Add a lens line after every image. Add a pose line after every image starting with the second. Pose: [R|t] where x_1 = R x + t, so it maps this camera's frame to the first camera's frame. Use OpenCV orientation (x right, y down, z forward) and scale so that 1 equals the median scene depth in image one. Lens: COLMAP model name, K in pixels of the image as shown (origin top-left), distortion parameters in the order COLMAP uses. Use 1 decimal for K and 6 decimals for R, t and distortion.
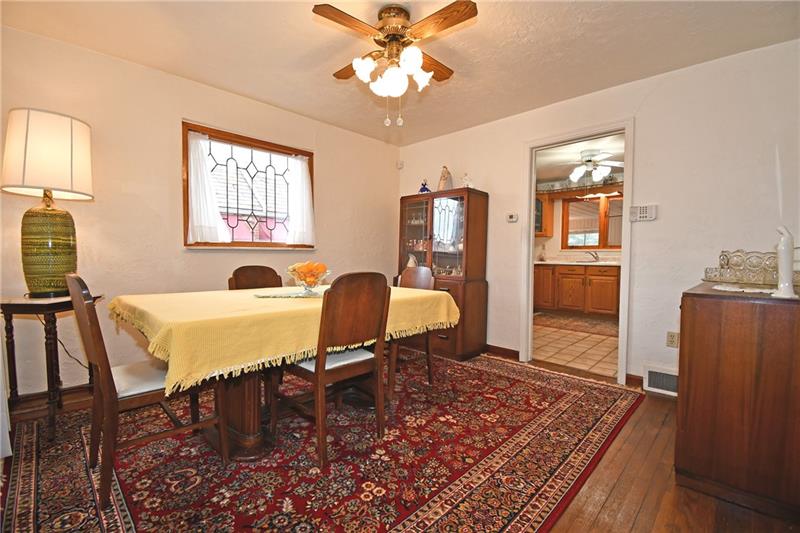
lens RADIAL K [[358.3, 0, 399.9], [0, 358.3, 264.1], [0, 0, 1]] dist [0.023387, -0.024123]
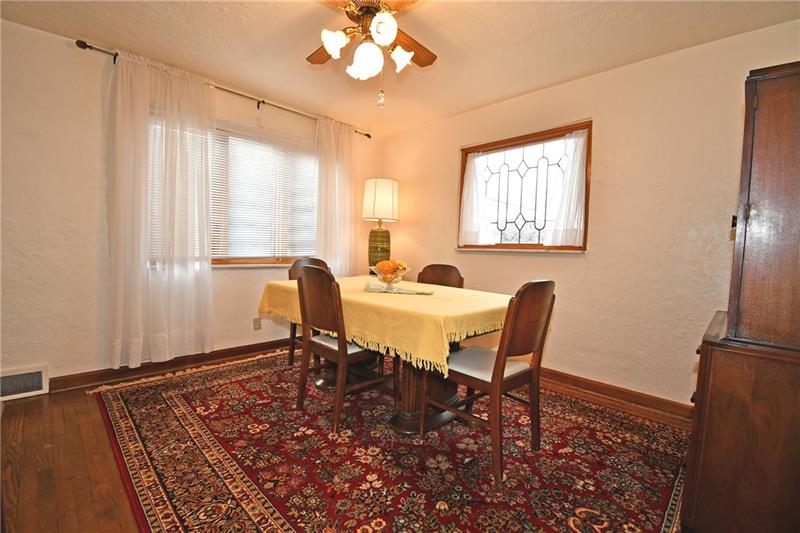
lens RADIAL K [[358.3, 0, 399.9], [0, 358.3, 264.1], [0, 0, 1]] dist [0.023387, -0.024123]
pose [[-0.025087, 0.034795, -0.999080, 0.915443], [-0.055798, 0.997787, 0.036151, -0.039052], [0.998127, 0.056653, -0.023090, 1.144062]]
